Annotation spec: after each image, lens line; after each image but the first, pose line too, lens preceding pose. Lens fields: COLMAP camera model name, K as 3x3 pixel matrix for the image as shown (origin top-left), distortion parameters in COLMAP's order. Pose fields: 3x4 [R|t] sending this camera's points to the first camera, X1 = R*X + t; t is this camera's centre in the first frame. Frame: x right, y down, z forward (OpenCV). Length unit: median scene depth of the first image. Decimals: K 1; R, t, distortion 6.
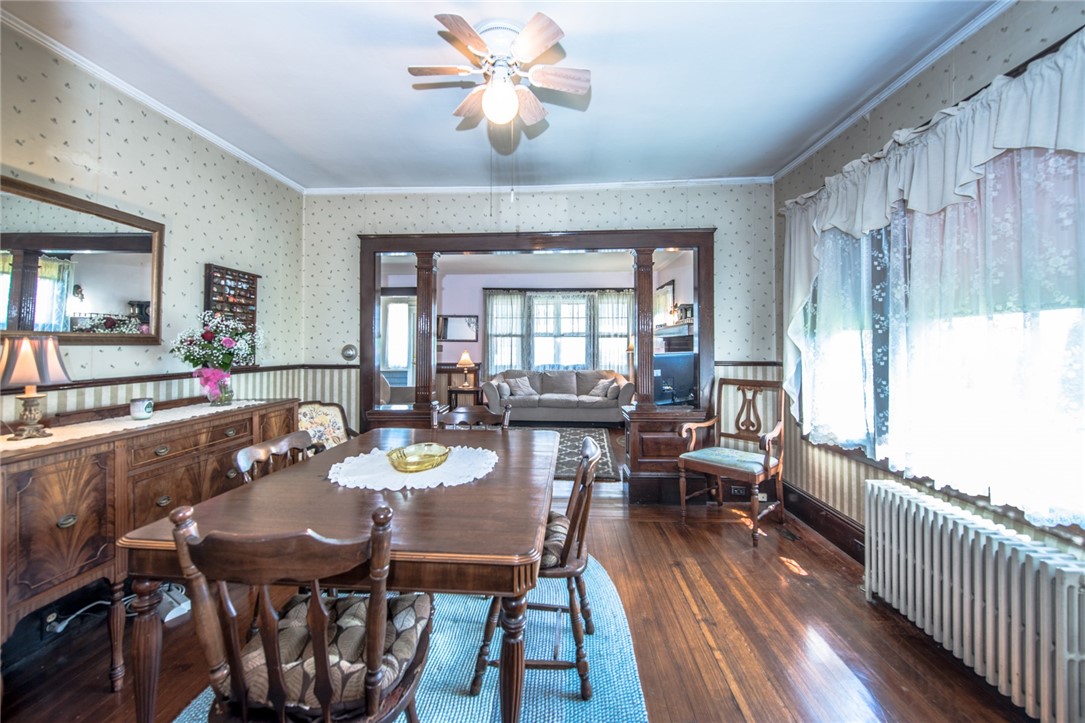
lens RADIAL K [[472.1, 0, 541.8], [0, 472.1, 352.2], [0, 0, 1]] dist [-0.031641, -0.000940]
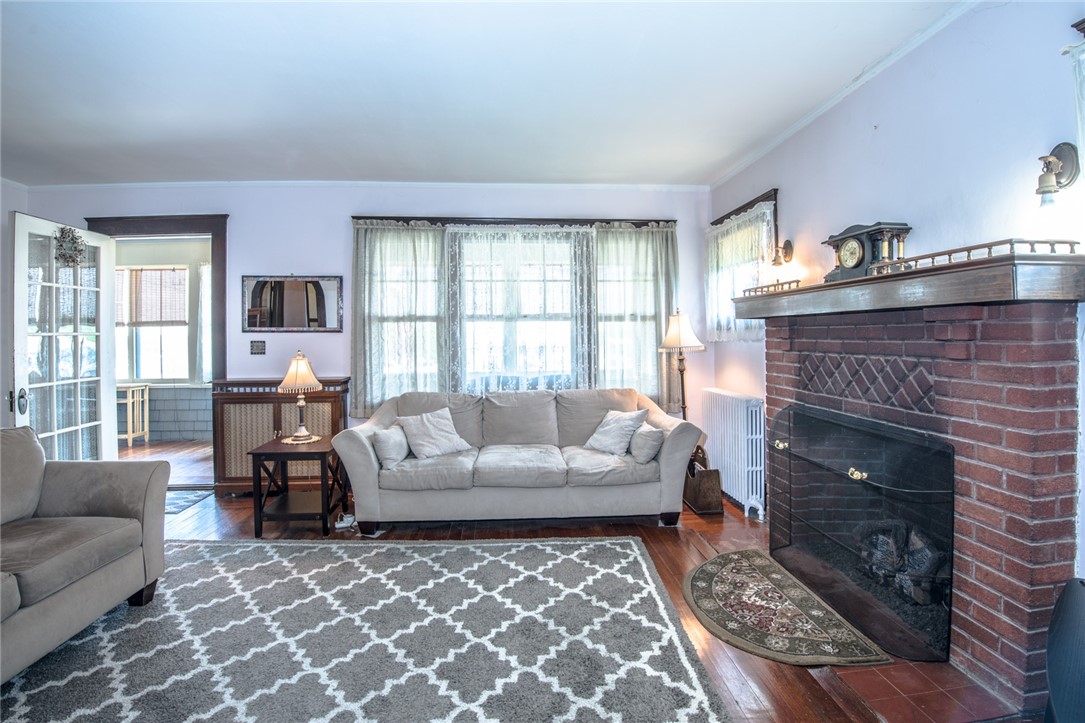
lens RADIAL K [[472.1, 0, 546.7], [0, 472.1, 341.4], [0, 0, 1]] dist [-0.031641, -0.000940]
pose [[0.991853, -0.010355, 0.126967, 0.005481], [0.011049, 0.999928, -0.004762, -0.008738], [-0.126908, 0.006126, 0.991896, 0.526284]]
